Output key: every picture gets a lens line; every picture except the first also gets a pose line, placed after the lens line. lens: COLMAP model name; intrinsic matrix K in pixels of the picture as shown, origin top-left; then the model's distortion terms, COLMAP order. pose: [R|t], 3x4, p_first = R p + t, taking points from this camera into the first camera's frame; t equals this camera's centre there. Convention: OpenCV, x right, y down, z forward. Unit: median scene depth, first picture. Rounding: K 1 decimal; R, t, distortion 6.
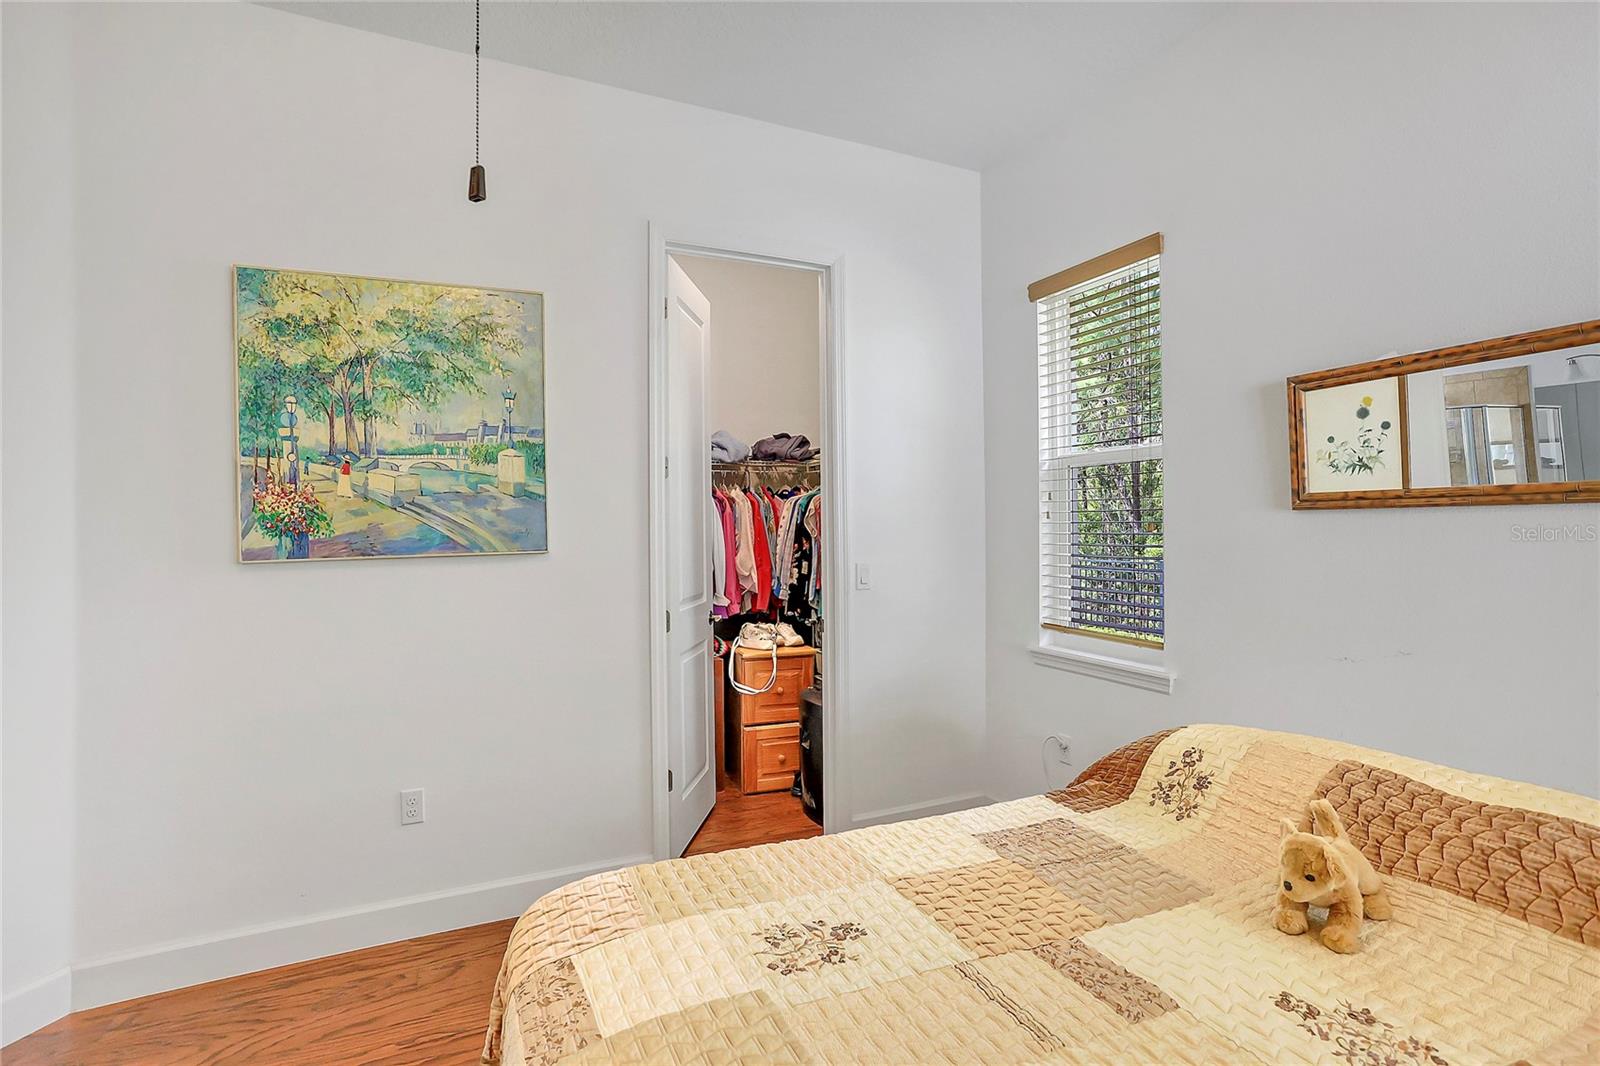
lens RADIAL K [[777.4, 0, 808.4], [0, 777.4, 515.8], [0, 0, 1]] dist [-0.020316, 0.010491]
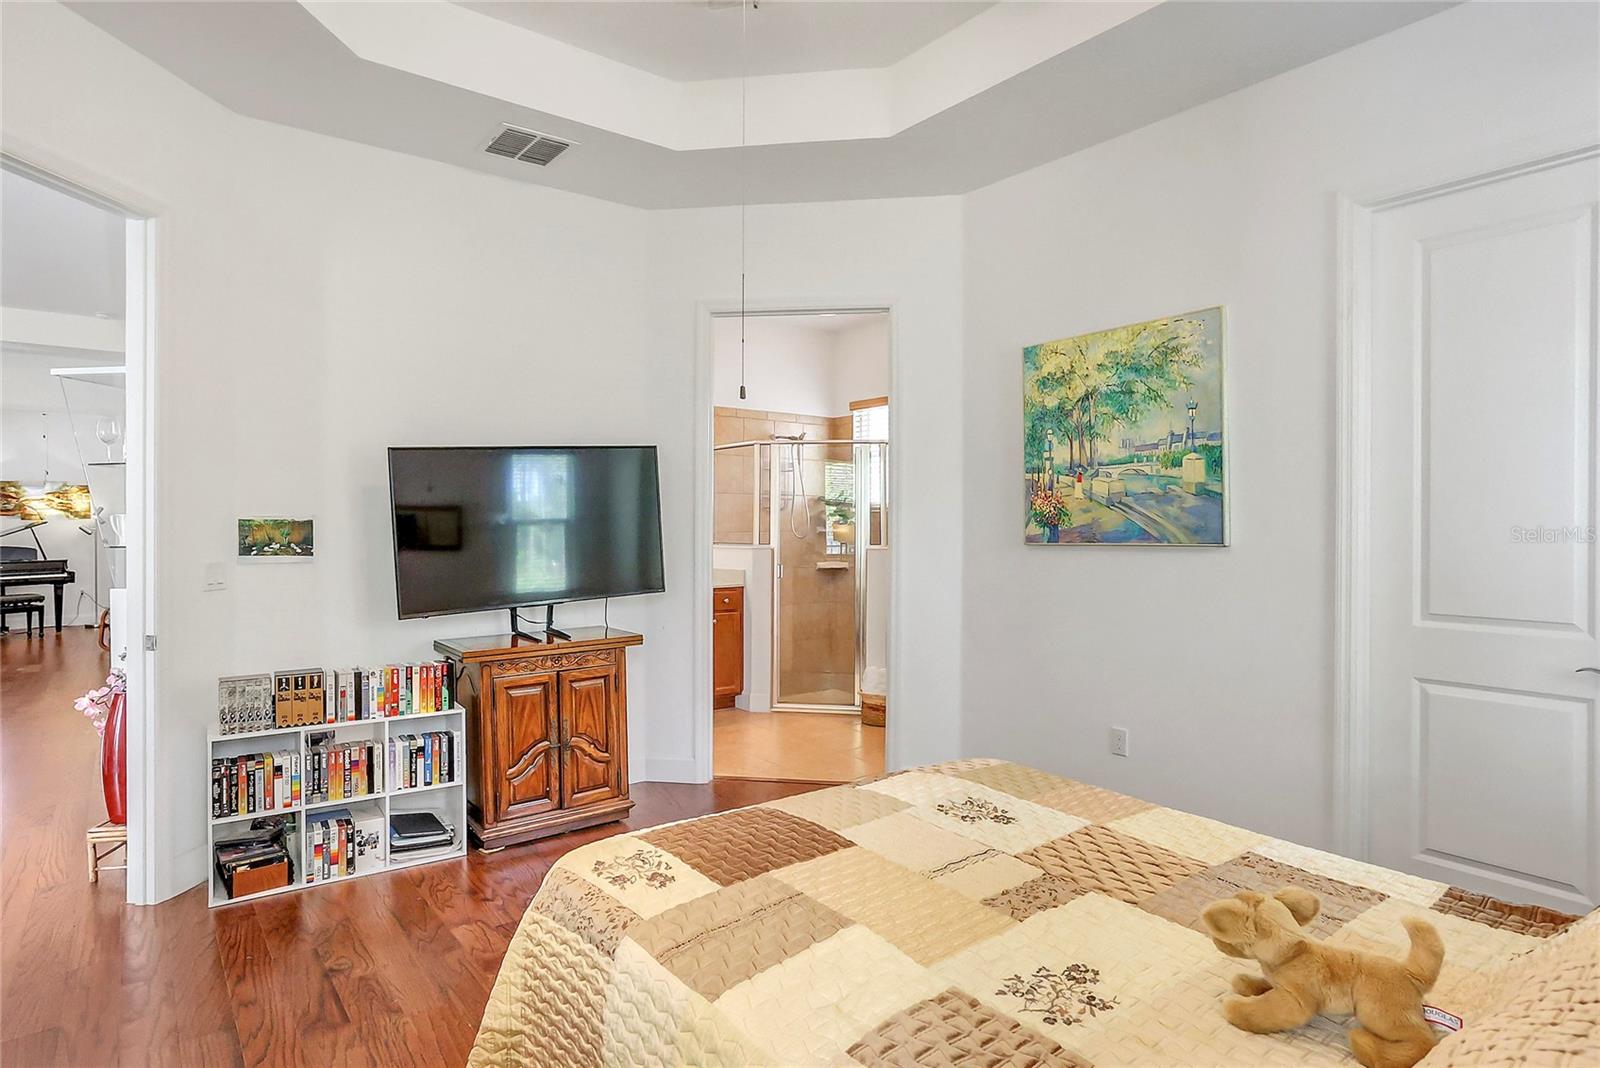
lens RADIAL K [[845.4, 0, 778.0], [0, 845.4, 517.6], [0, 0, 1]] dist [-0.018867, 0.008957]
pose [[0.230933, 0.004854, -0.972958, 0.726446], [0.007137, 0.999952, 0.006682, -0.004978], [0.972943, -0.008487, 0.230887, 0.140080]]
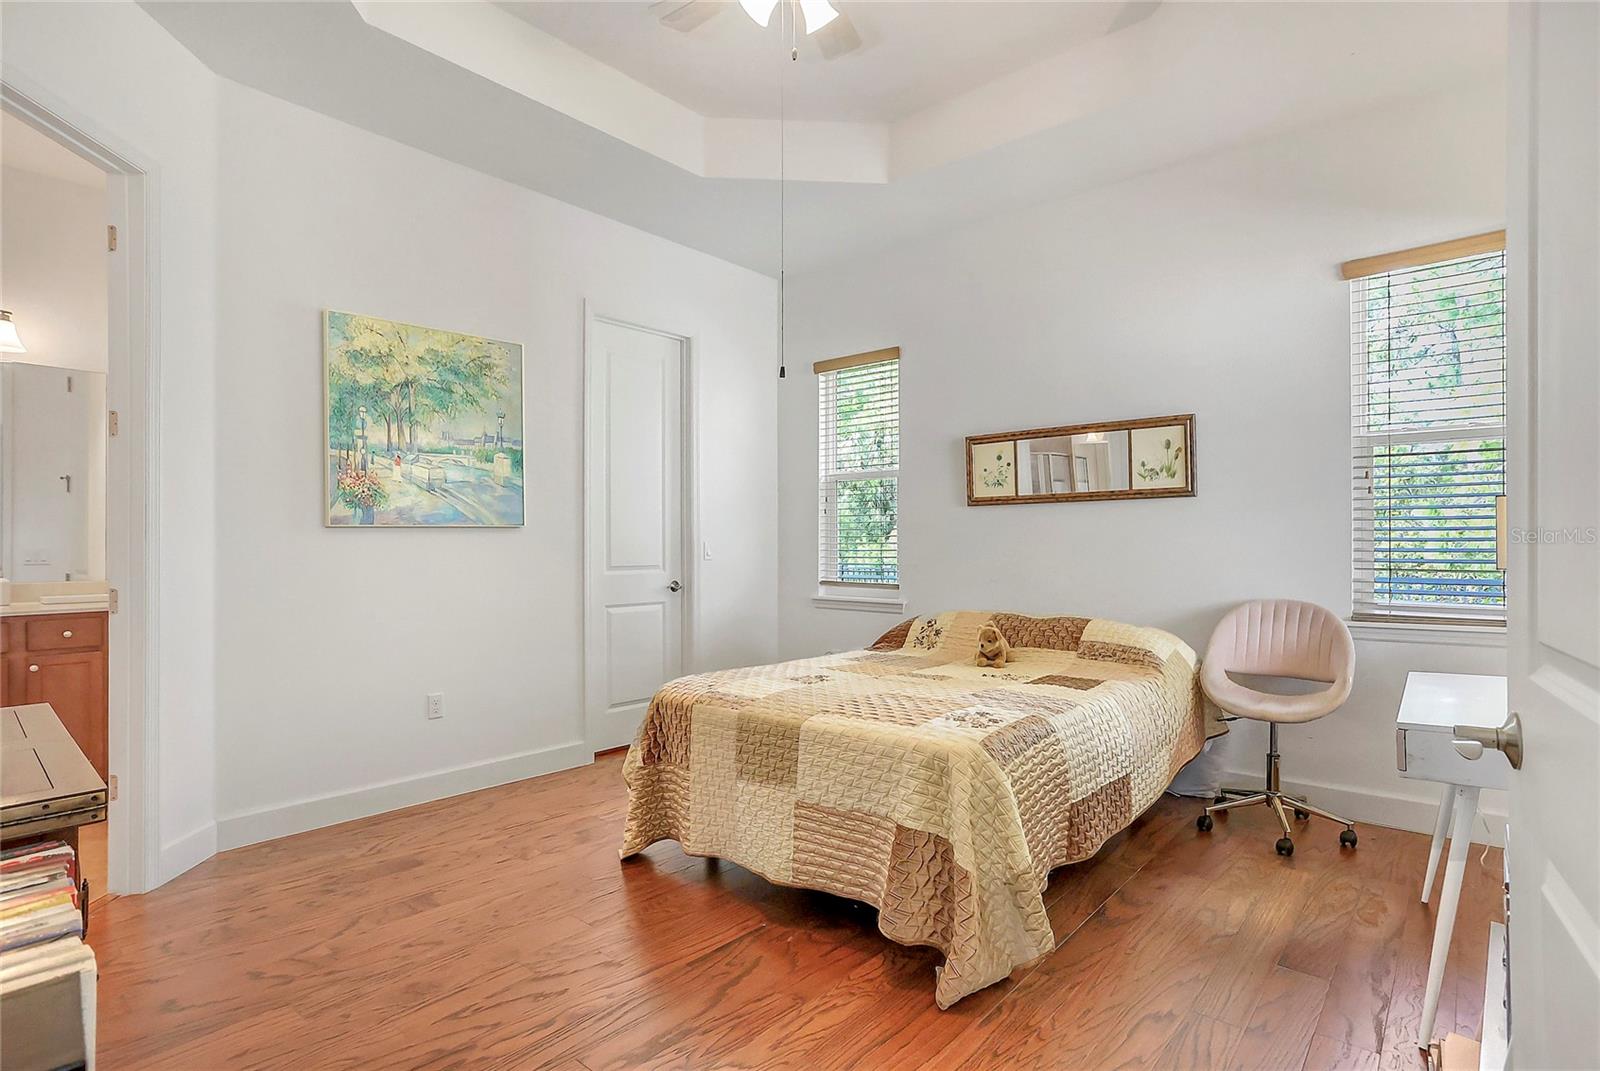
lens RADIAL K [[811.1, 0, 795.8], [0, 811.1, 531.0], [0, 0, 1]] dist [-0.025032, 0.006135]
pose [[0.914909, 0.013079, 0.403449, -0.528180], [-0.009434, 0.999895, -0.011020, 0.073912], [-0.403551, 0.006276, 0.914936, -0.616544]]
